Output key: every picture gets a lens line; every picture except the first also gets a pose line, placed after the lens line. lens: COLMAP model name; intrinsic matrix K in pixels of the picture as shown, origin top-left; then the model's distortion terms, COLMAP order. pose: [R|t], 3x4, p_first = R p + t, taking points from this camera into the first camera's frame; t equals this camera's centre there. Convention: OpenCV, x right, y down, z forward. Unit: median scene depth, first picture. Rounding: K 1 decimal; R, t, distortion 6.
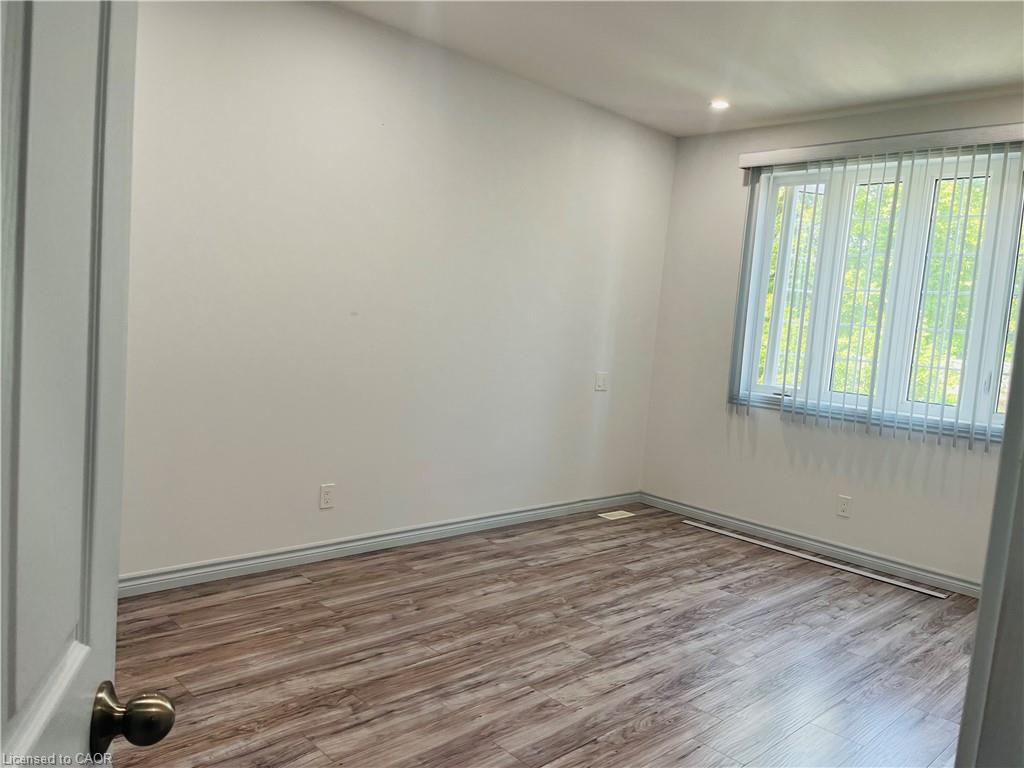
lens RADIAL K [[775.8, 0, 515.2], [0, 775.8, 384.4], [0, 0, 1]] dist [0.065344, -0.089495]
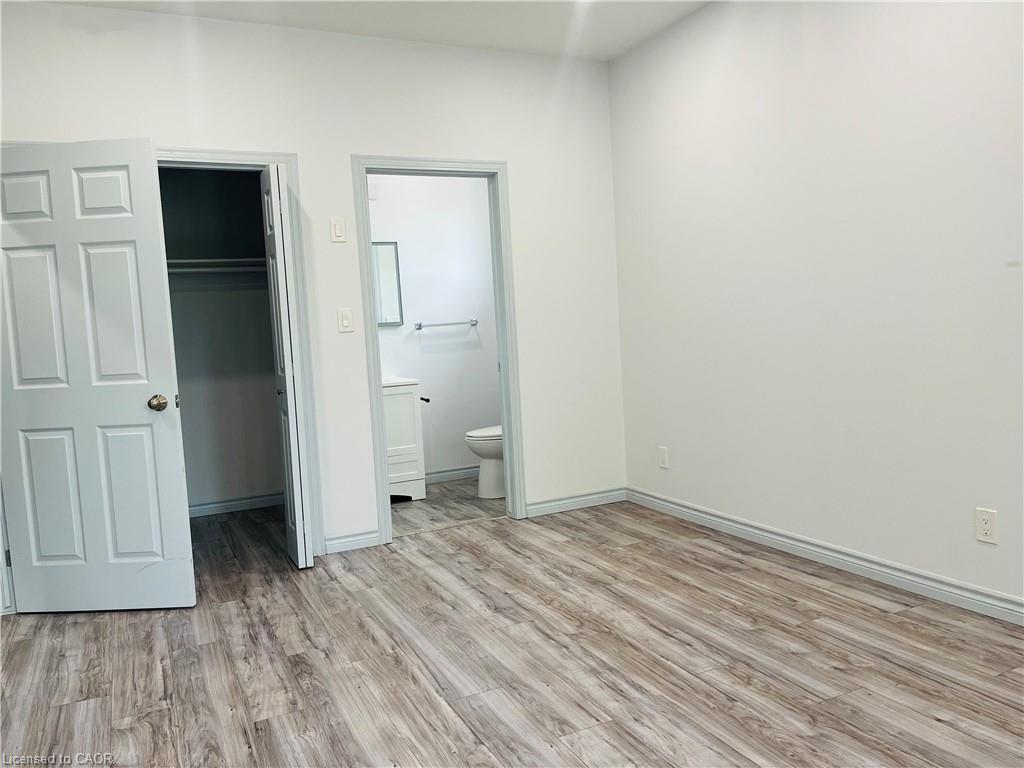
lens RADIAL K [[775.8, 0, 518.5], [0, 775.8, 382.7], [0, 0, 1]] dist [0.065344, -0.089495]
pose [[-0.307267, 0.009606, -0.951575, 0.555439], [-0.051406, 0.998321, 0.026677, 0.013201], [0.950234, 0.057114, -0.306257, 0.771824]]
